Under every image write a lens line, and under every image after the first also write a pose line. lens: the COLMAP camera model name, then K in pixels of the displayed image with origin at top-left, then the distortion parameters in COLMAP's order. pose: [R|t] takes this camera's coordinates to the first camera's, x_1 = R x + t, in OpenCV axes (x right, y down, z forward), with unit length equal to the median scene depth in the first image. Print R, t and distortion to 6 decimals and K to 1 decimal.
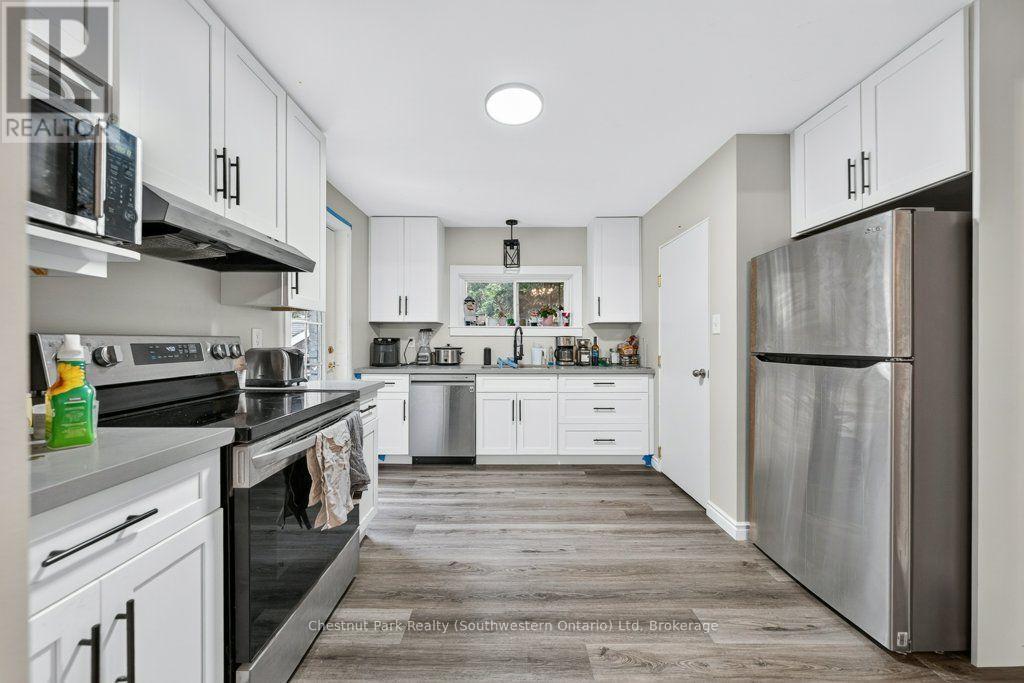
lens RADIAL K [[351.0, 0, 512.0], [0, 351.0, 341.5], [0, 0, 1]] dist [-0.000584, -0.000102]
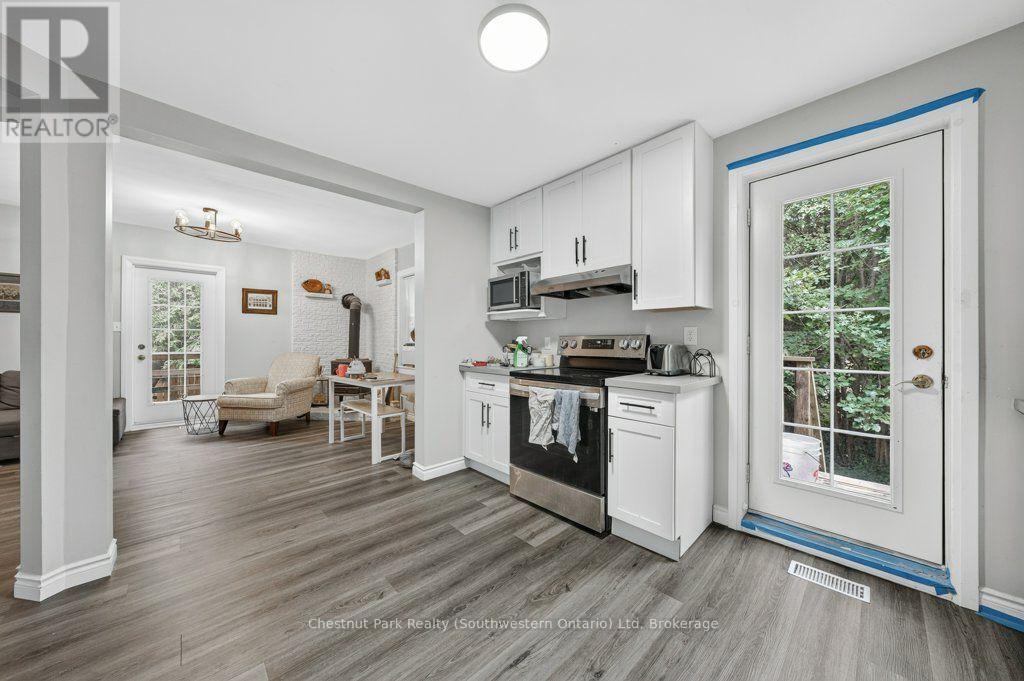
lens RADIAL K [[351.0, 0, 512.0], [0, 351.0, 340.5], [0, 0, 1]] dist [-0.000584, -0.000102]
pose [[-0.731530, -0.004236, -0.681796, 0.270586], [-0.004511, 0.999989, -0.001373, 0.006307], [0.681794, 0.002072, -0.731541, 0.779411]]
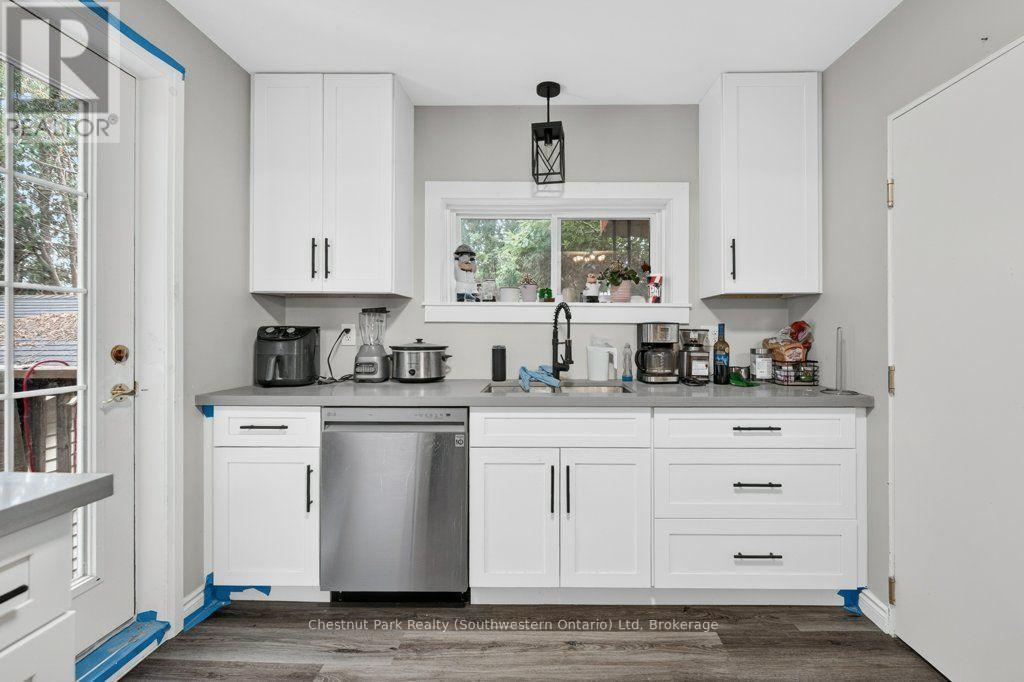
lens RADIAL K [[455.6, 0, 540.6], [0, 455.6, 331.1], [0, 0, 1]] dist [0.000322, -0.000236]
pose [[0.999950, 0.000325, -0.009950, -0.005122], [-0.000340, 0.999999, -0.001502, -0.002742], [0.009950, 0.001505, 0.999949, 0.369833]]
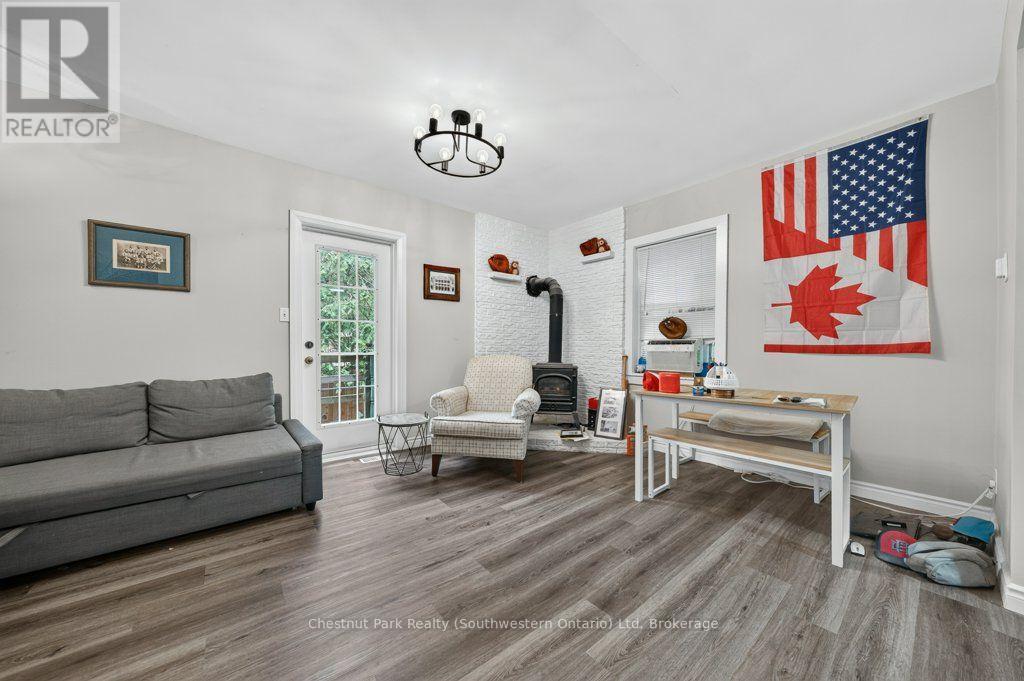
lens RADIAL K [[360.0, 0, 515.7], [0, 360.0, 344.9], [0, 0, 1]] dist [-0.000764, -0.000131]
pose [[-0.775213, -0.007334, -0.631658, 0.539414], [-0.003878, 0.999969, -0.006851, 0.036072], [0.631689, -0.002861, -0.775217, 0.003533]]
